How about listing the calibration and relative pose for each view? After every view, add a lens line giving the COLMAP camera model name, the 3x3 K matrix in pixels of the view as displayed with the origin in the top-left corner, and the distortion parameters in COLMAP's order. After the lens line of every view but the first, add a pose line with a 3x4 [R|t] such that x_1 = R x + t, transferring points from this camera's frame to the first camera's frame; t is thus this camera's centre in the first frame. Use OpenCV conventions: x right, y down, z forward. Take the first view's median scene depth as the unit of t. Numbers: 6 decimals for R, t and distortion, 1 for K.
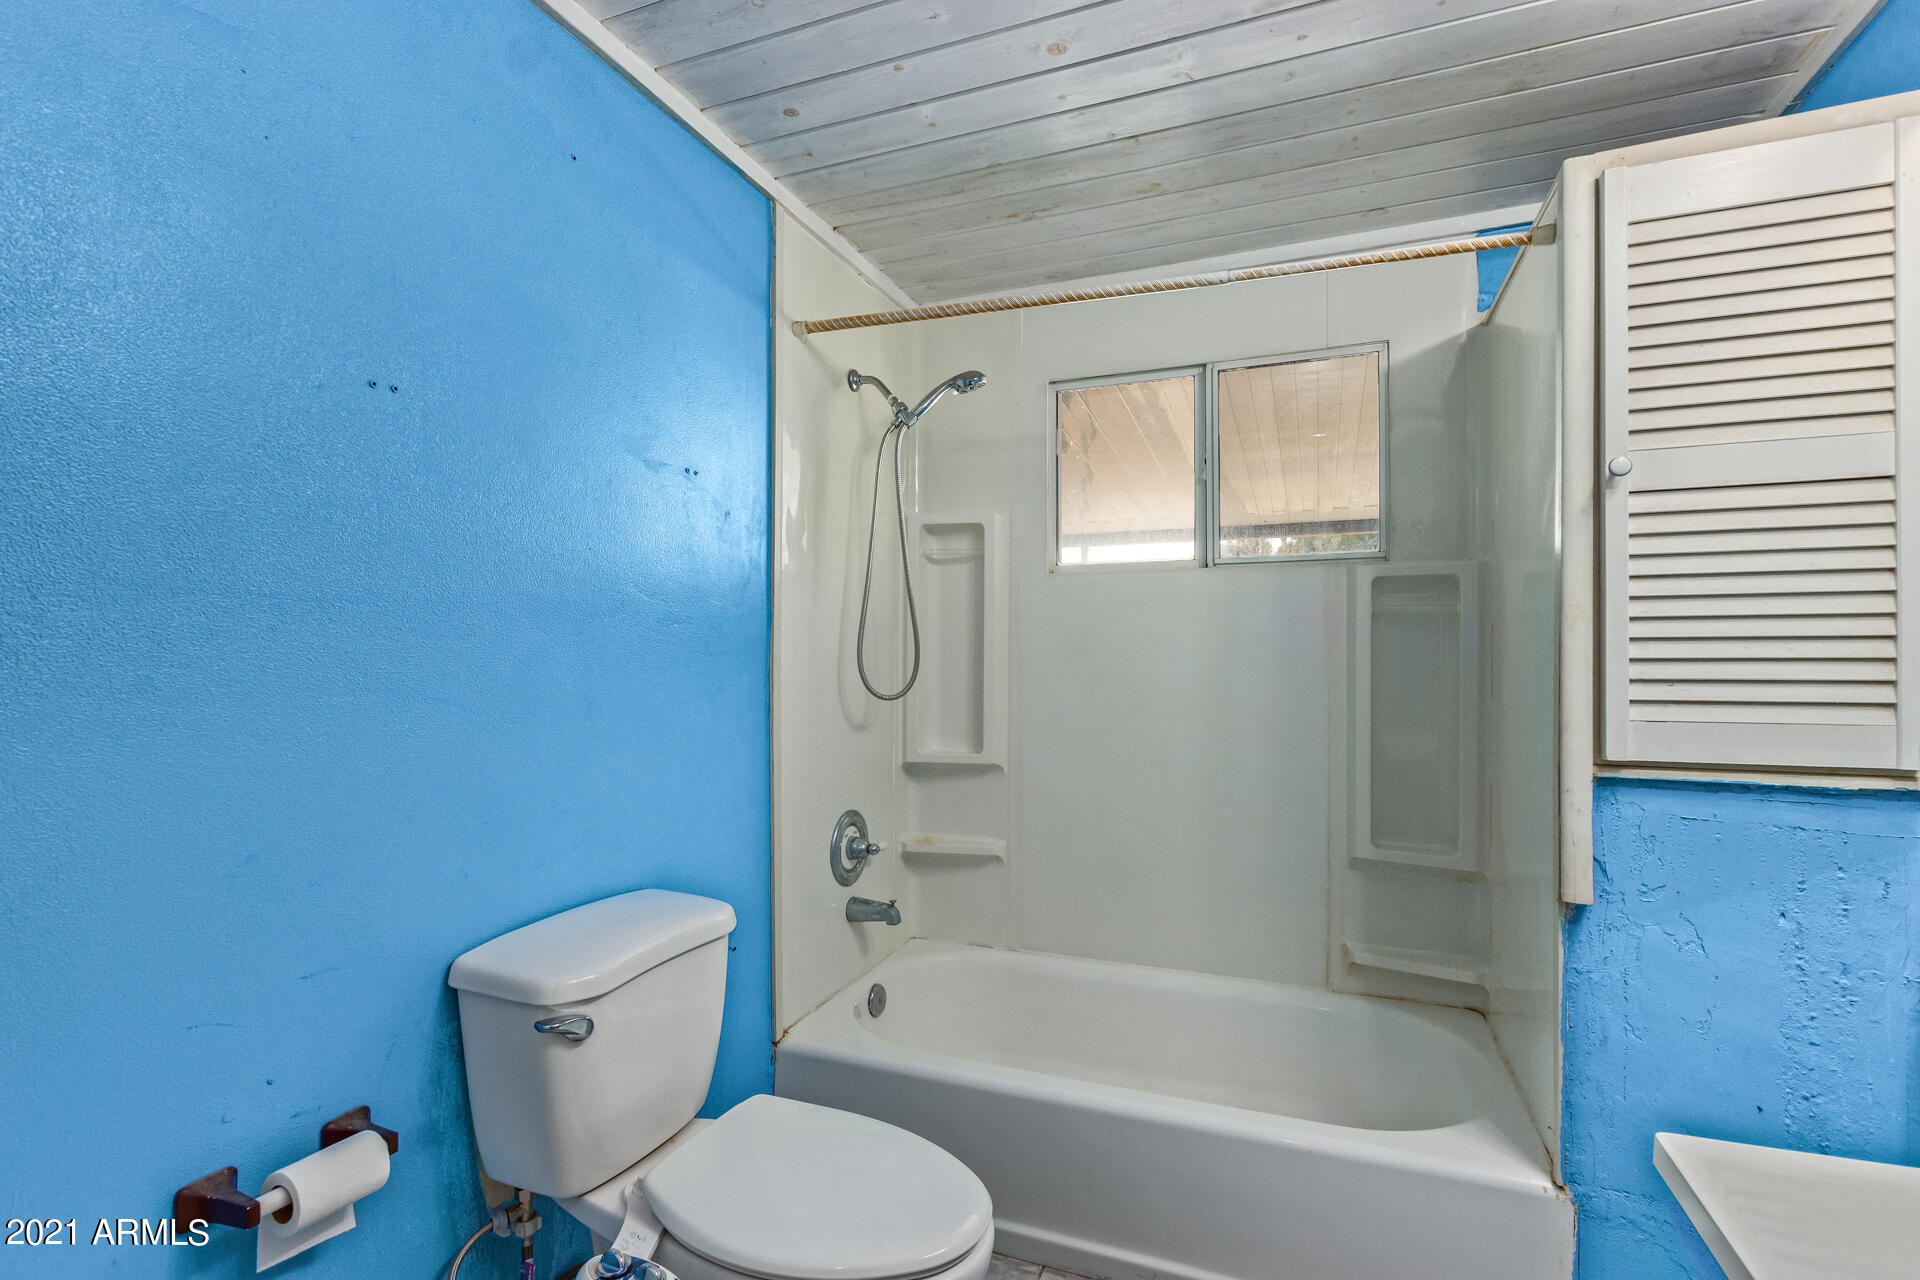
lens RADIAL K [[894.1, 0, 969.5], [0, 894.1, 648.6], [0, 0, 1]] dist [0.005716, -0.001089]
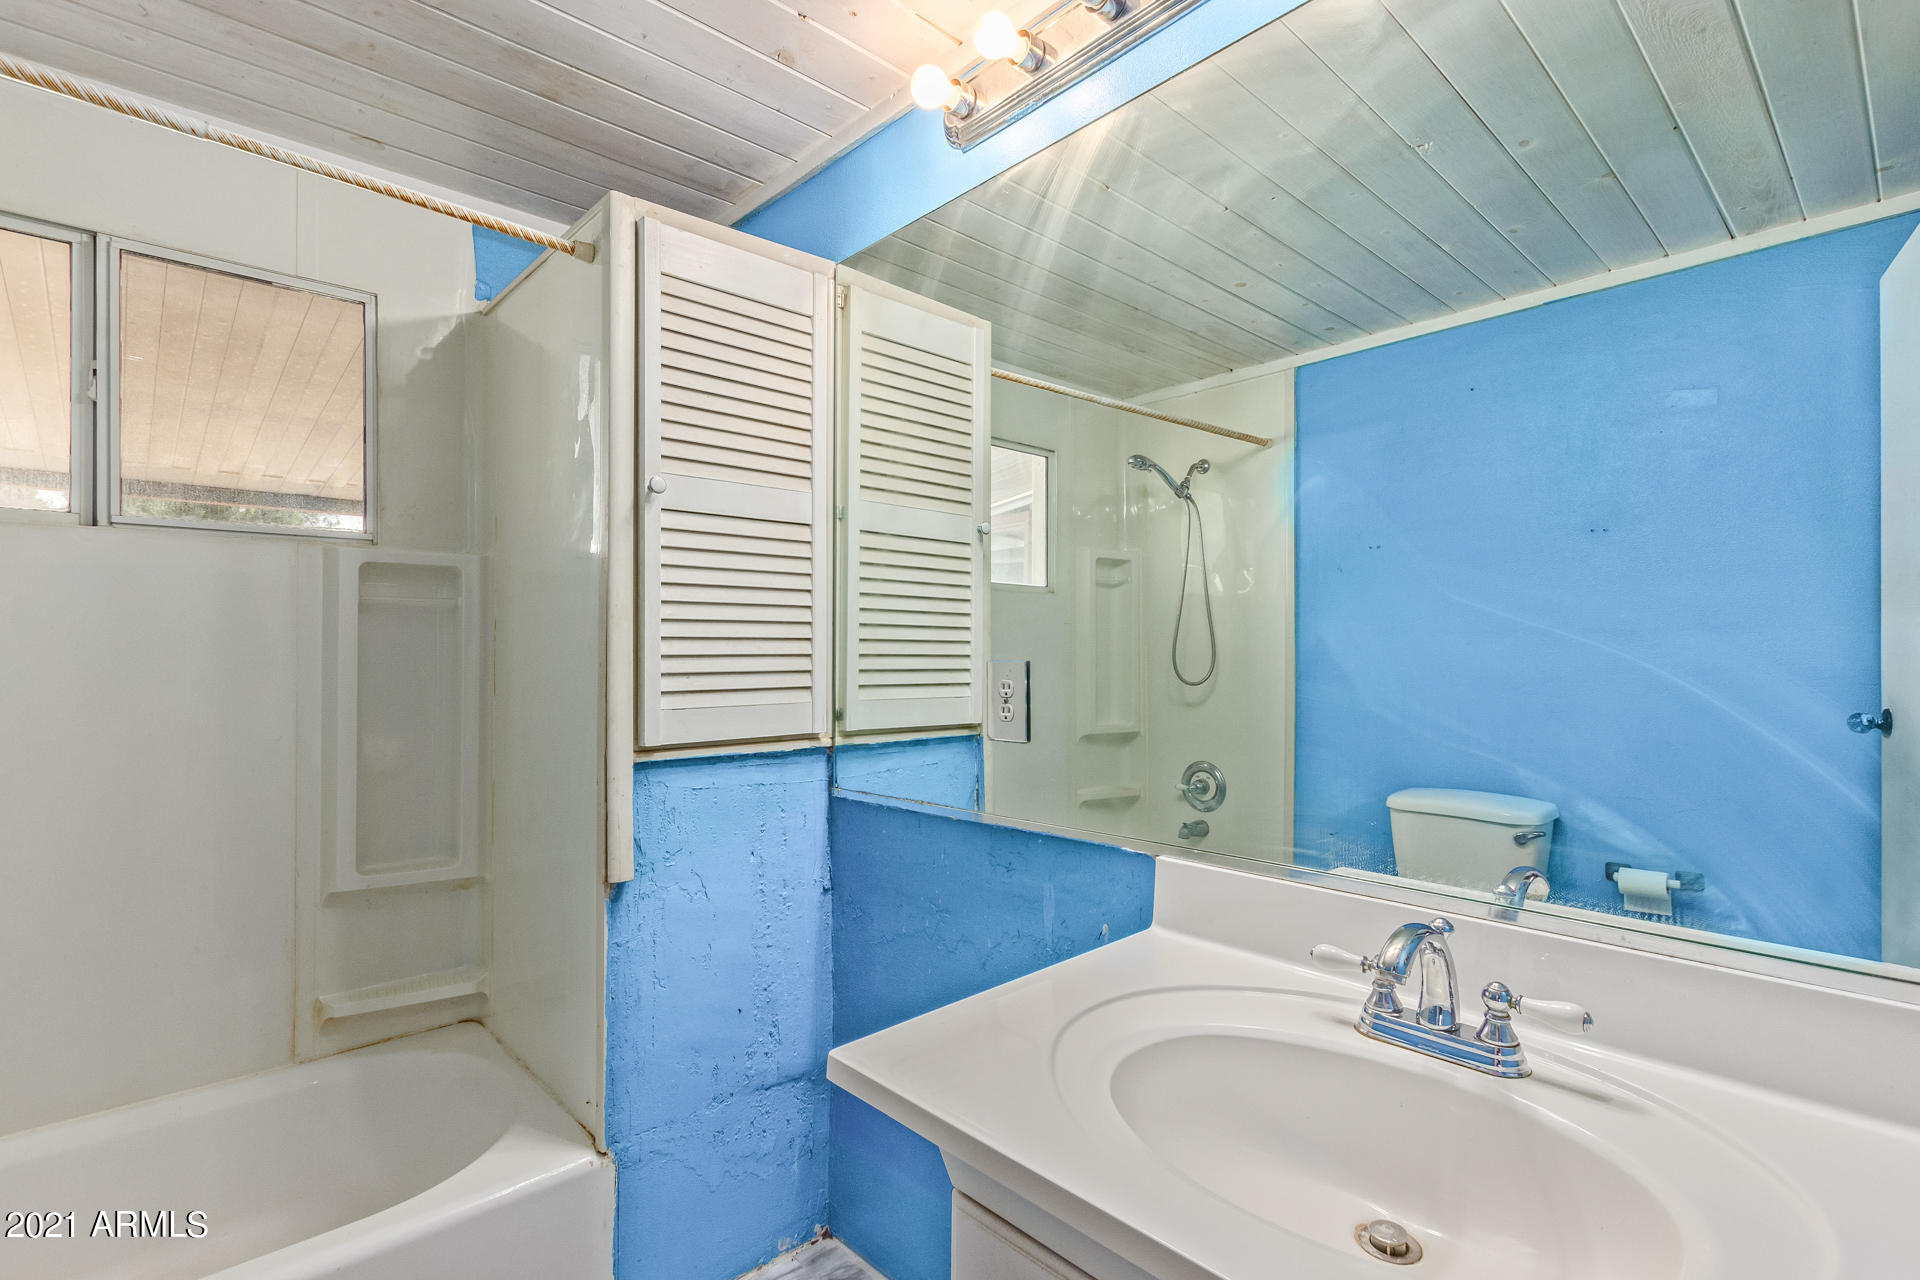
lens RADIAL K [[894.1, 0, 963.0], [0, 894.1, 643.6], [0, 0, 1]] dist [0.005716, -0.001089]
pose [[0.436517, 0.007829, 0.899662, -0.112608], [-0.005825, 0.999966, -0.005876, 0.000904], [-0.899677, -0.002675, 0.436547, 0.154421]]
